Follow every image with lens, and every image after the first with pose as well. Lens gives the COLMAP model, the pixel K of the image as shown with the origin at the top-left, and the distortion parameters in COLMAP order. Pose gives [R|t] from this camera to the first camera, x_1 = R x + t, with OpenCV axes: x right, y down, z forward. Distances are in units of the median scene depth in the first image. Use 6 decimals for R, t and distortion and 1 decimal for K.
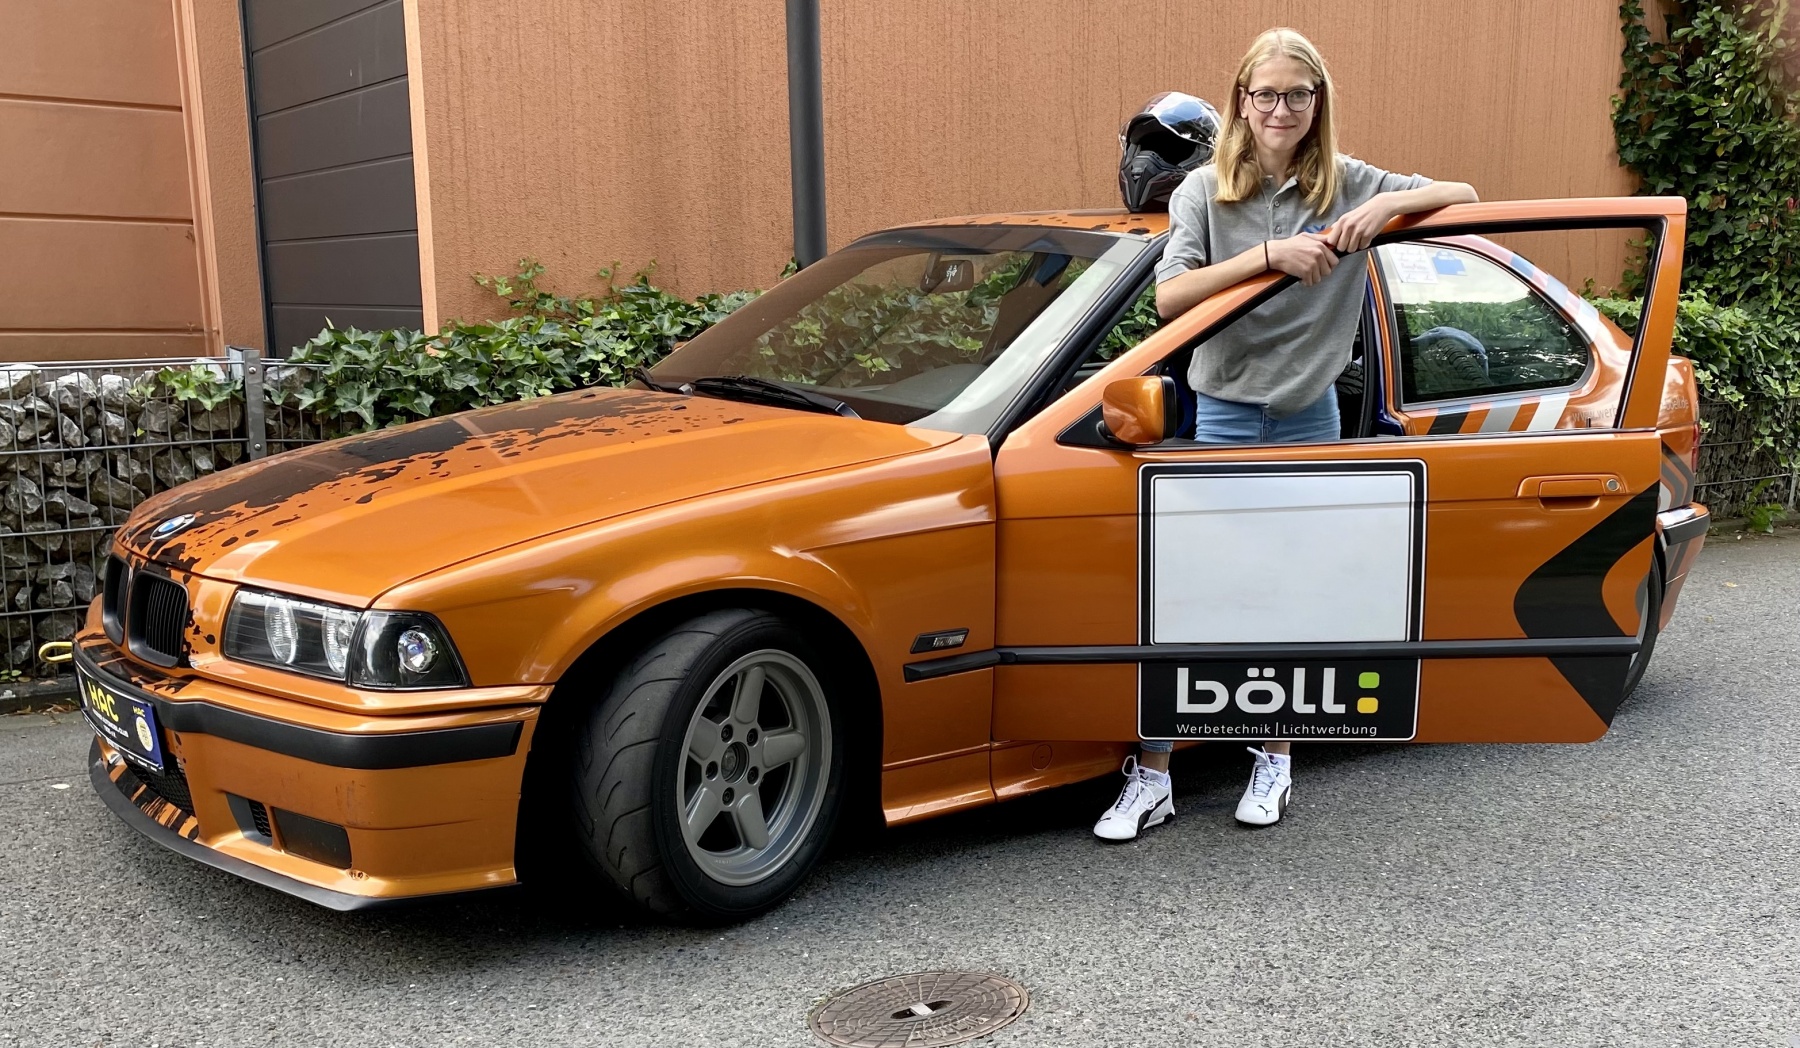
lens RADIAL K [[1742.4, 0, 1027.5], [0, 1742.4, 690.0], [0, 0, 1]] dist [0.027568, -0.024212]
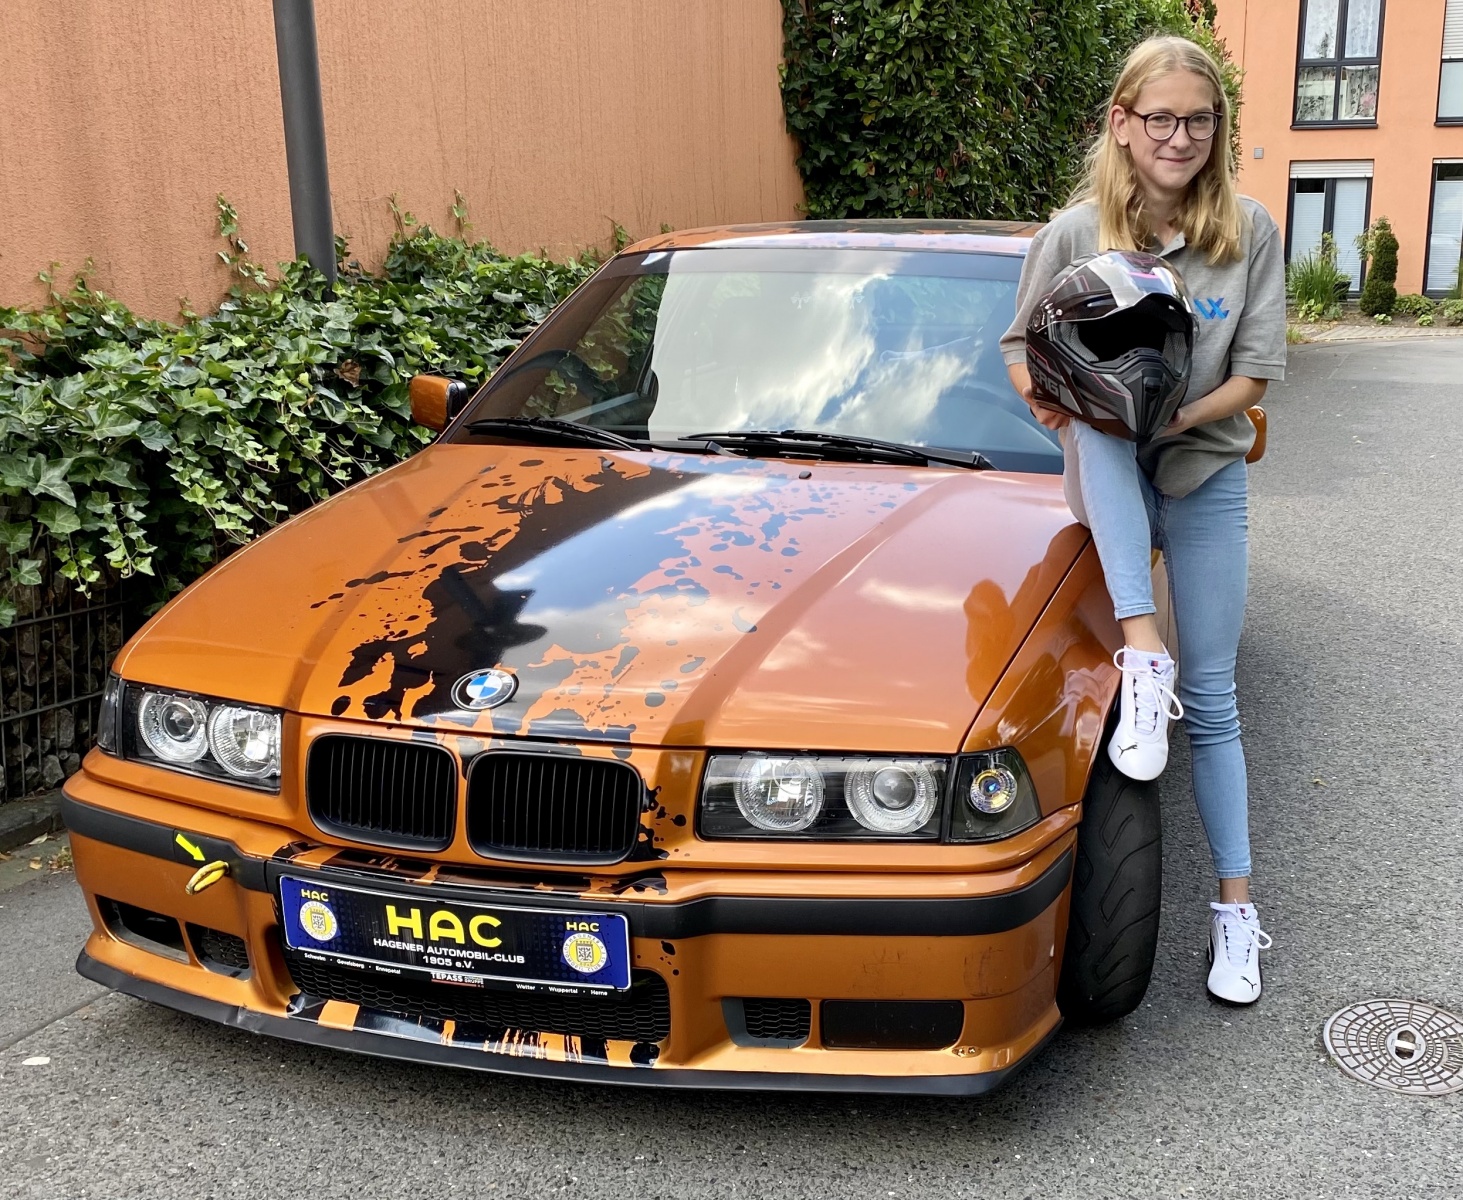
lens RADIAL K [[1774.6, 0, 822.7], [0, 1774.6, 691.6], [0, 0, 1]] dist [0.126253, -0.258688]
pose [[0.834350, -0.147705, 0.531078, -0.530561], [0.127826, 0.989014, 0.074246, -0.089205], [-0.536210, 0.005938, 0.844064, 0.163472]]
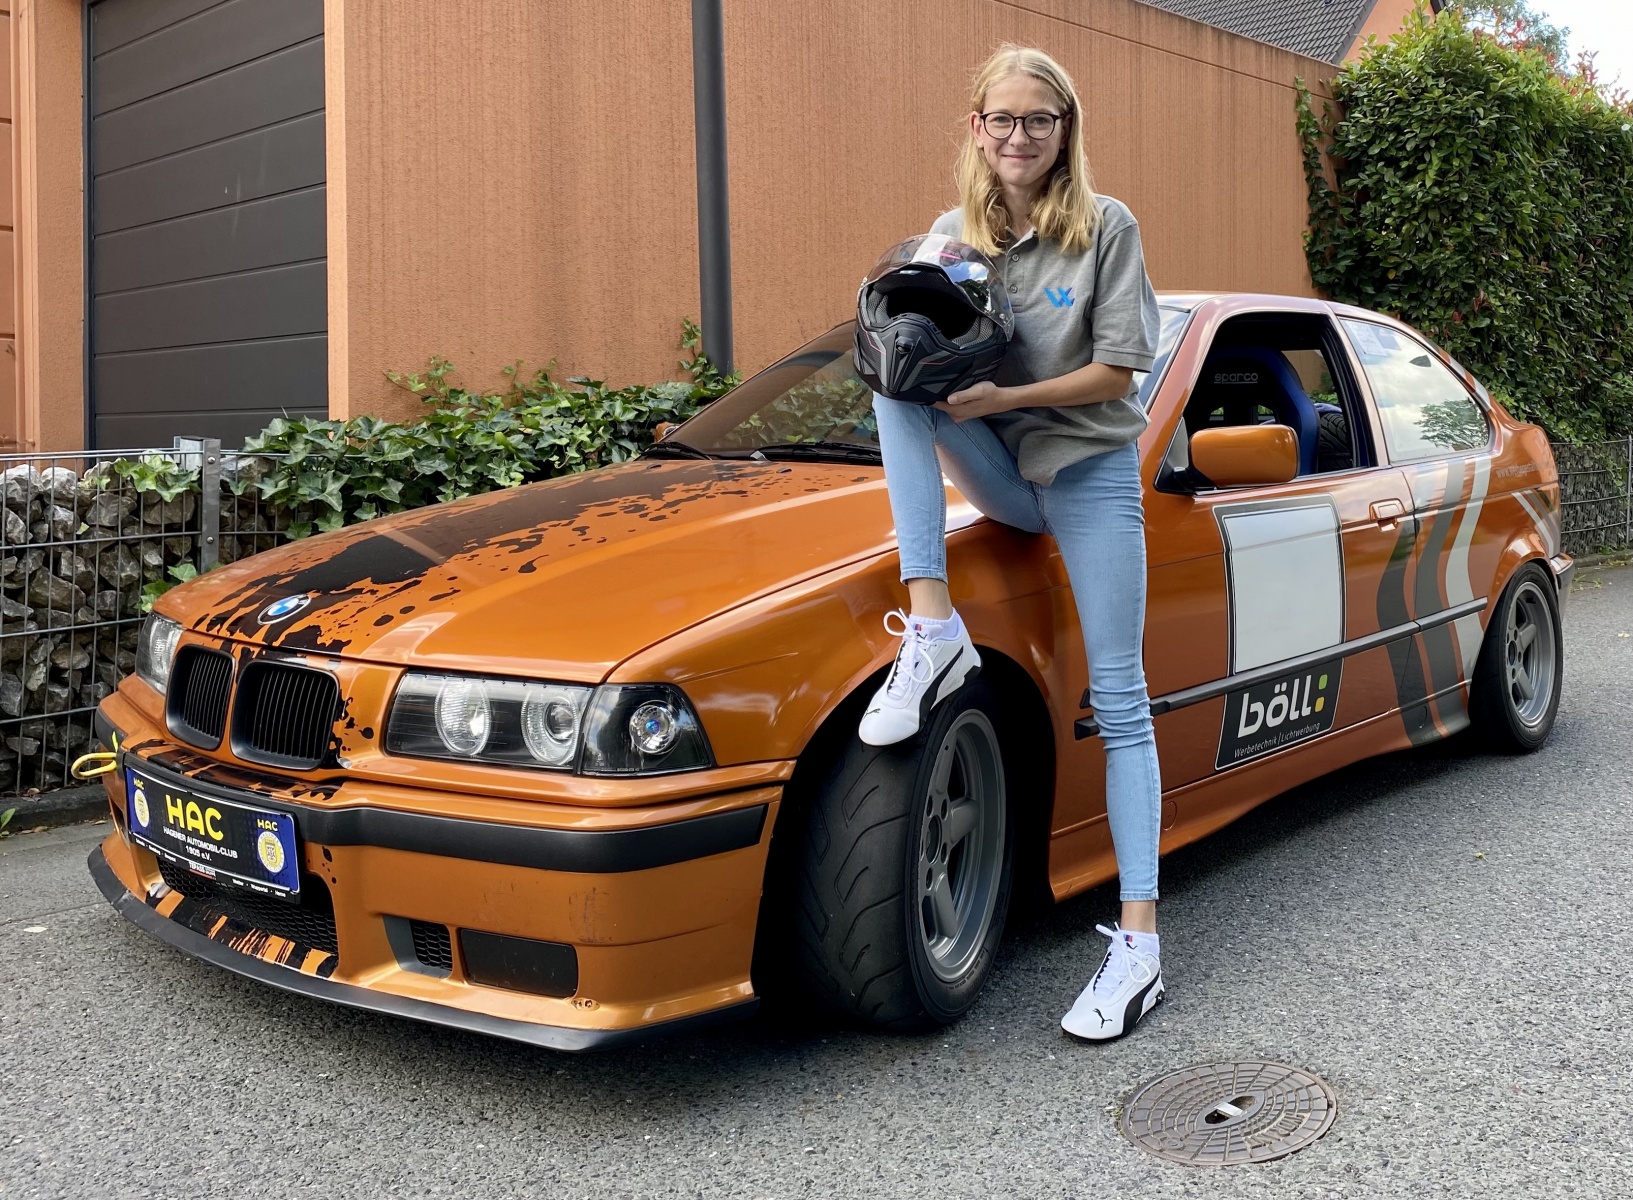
lens RADIAL K [[1540.7, 0, 958.4], [0, 1540.7, 432.9], [0, 0, 1]] dist [0.031473, -0.032322]
pose [[0.981506, -0.018498, 0.190534, -0.202917], [0.058472, 0.976721, -0.206389, 0.000863], [-0.182281, 0.213713, 0.959740, 0.112602]]
